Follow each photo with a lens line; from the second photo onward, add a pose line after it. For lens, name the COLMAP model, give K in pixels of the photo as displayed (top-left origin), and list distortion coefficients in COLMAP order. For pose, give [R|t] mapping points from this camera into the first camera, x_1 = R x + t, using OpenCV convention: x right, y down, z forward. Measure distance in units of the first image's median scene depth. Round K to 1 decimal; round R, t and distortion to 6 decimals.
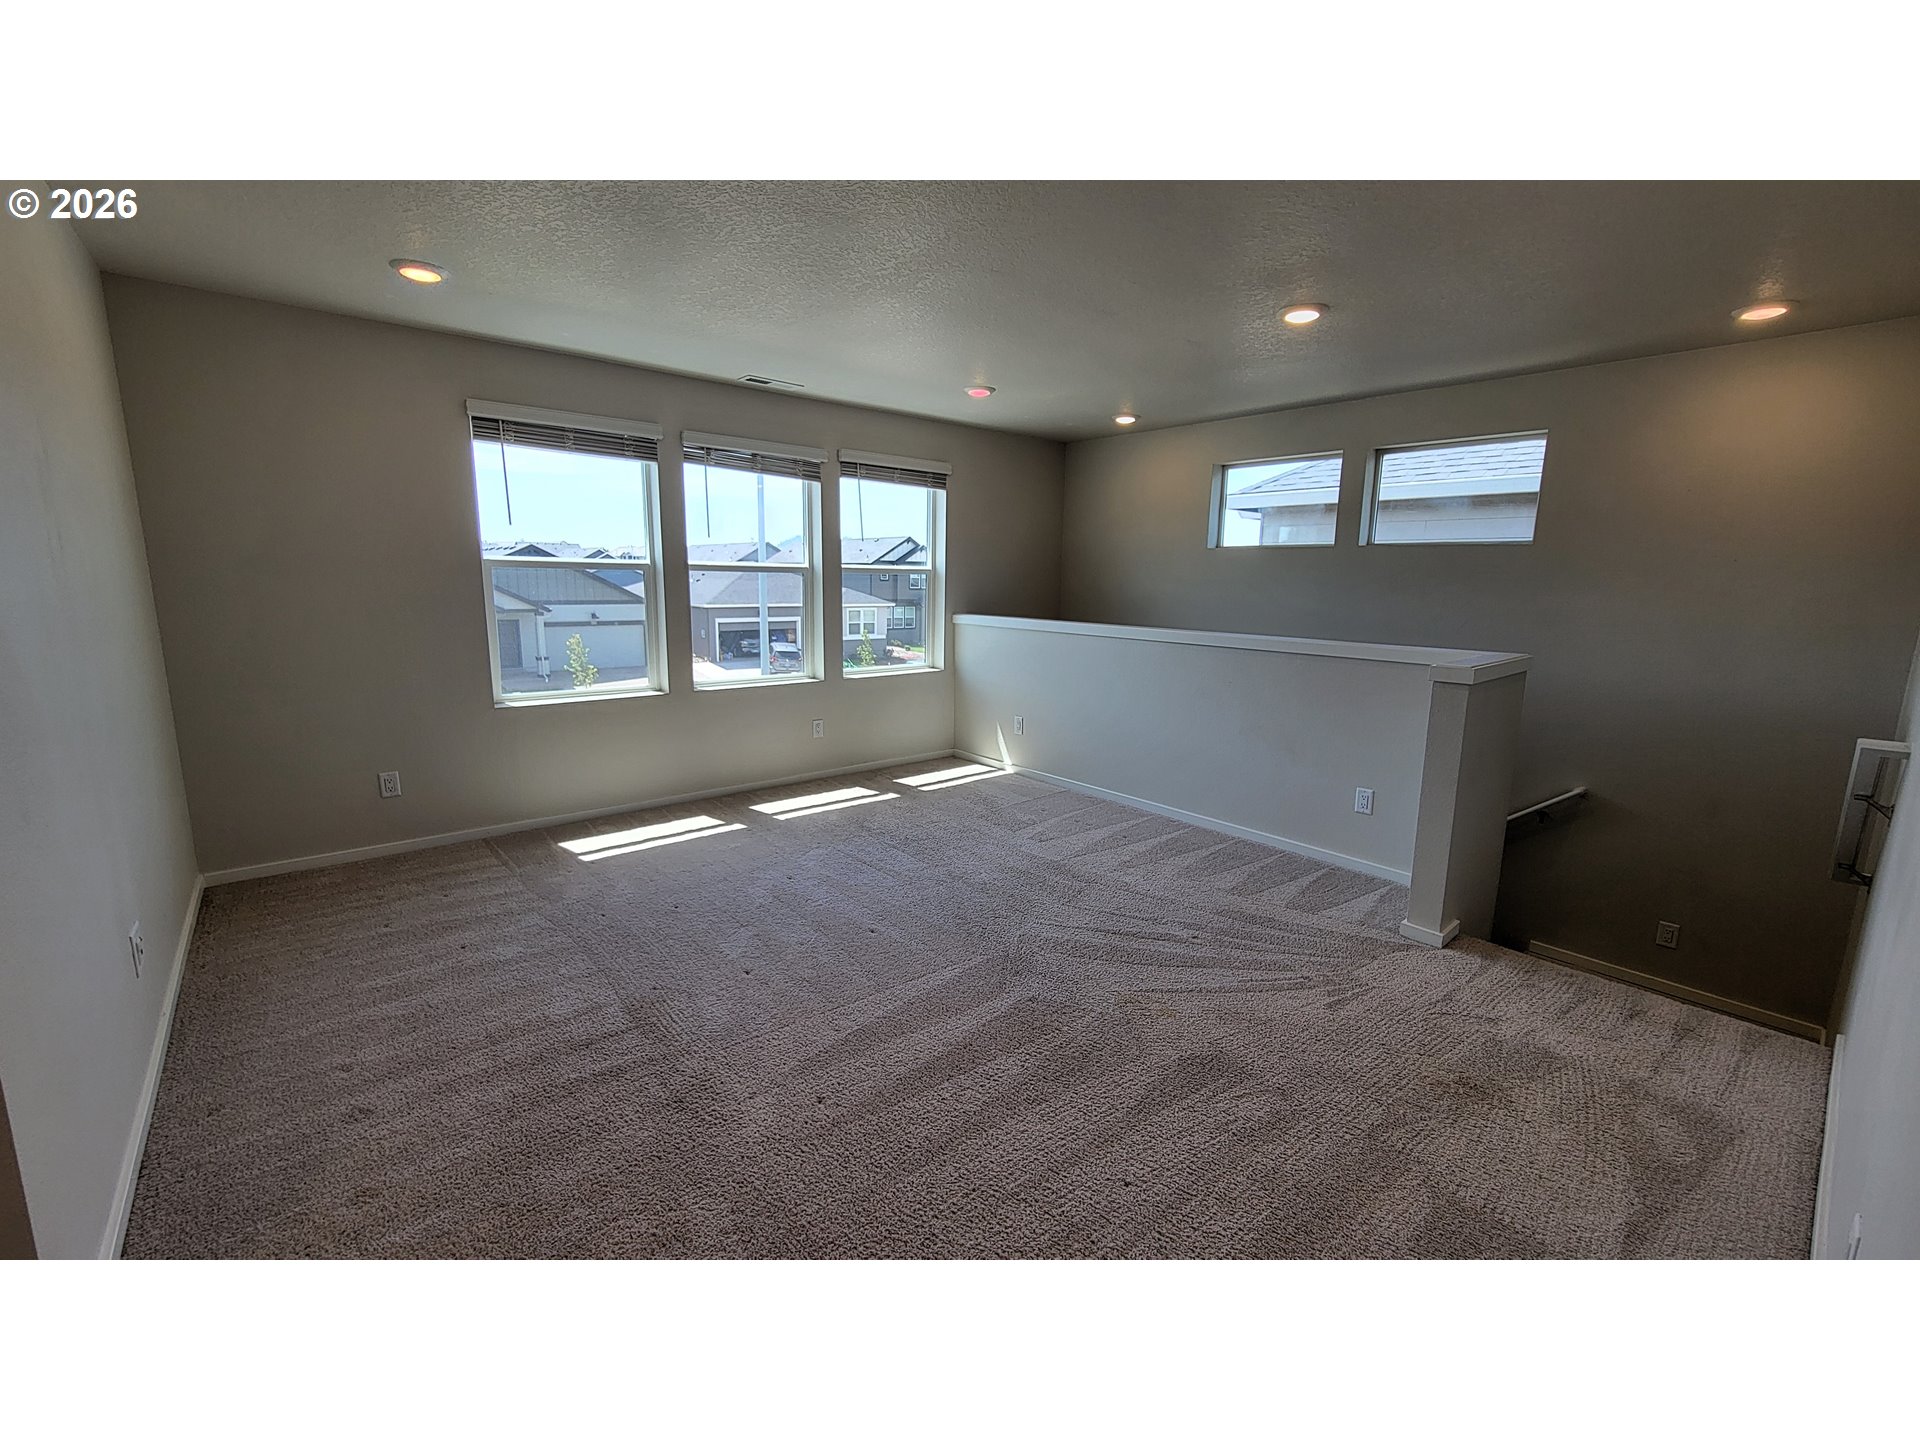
lens RADIAL K [[789.6, 0, 969.7], [0, 789.6, 717.1], [0, 0, 1]] dist [0.001165, 0.001067]
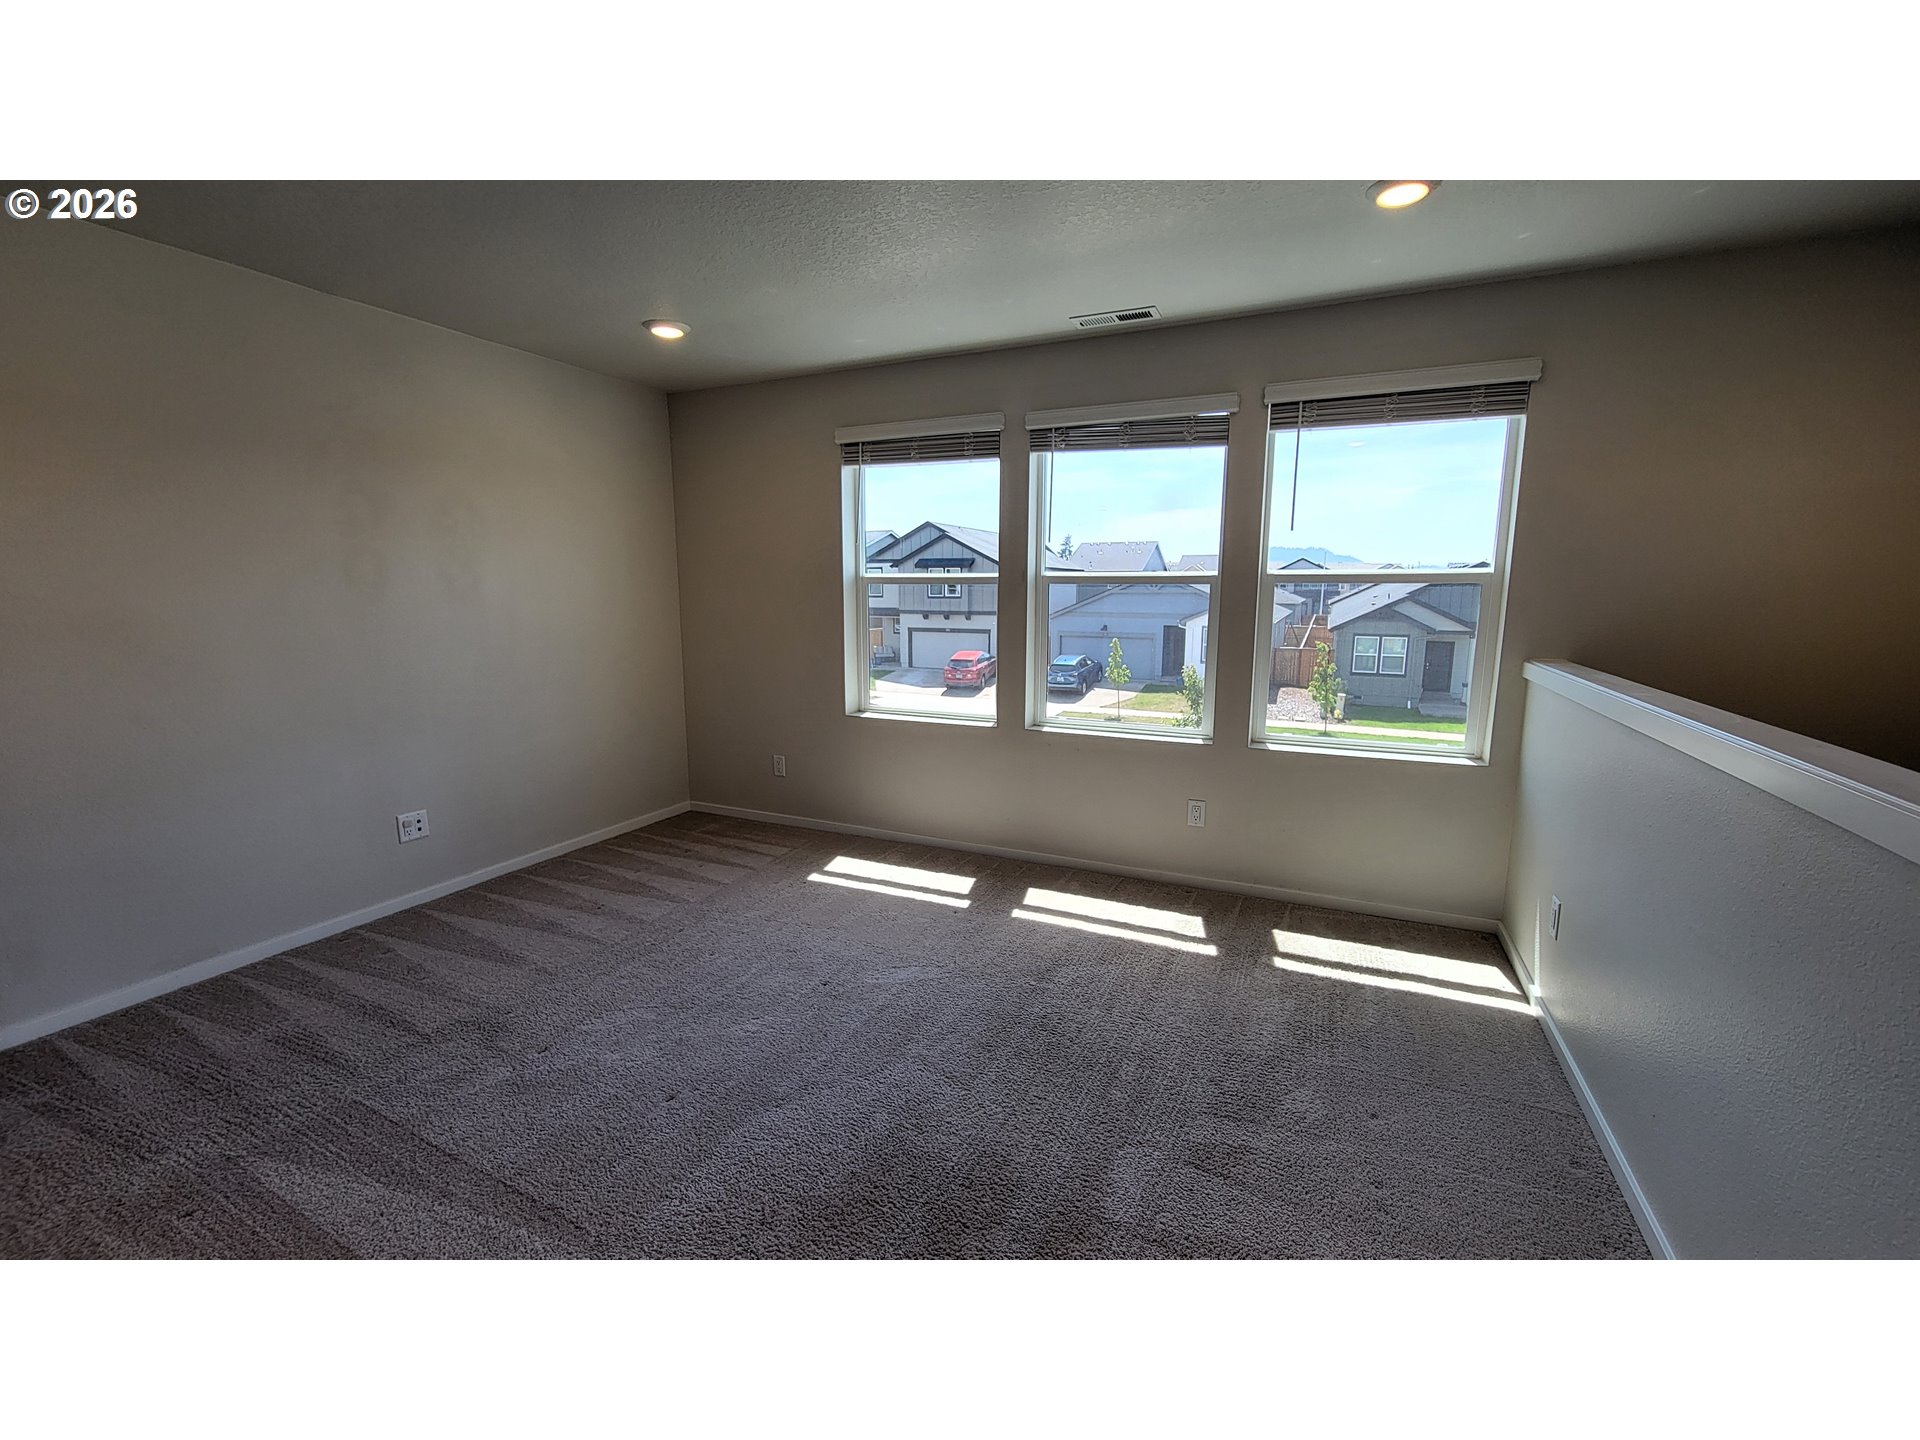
lens RADIAL K [[789.6, 0, 961.6], [0, 789.6, 723.1], [0, 0, 1]] dist [0.001165, 0.001067]
pose [[0.404985, 0.140124, -0.903522, 0.375734], [-0.156304, 0.984250, 0.082584, -0.100015], [0.900864, 0.107779, 0.420508, 0.604772]]
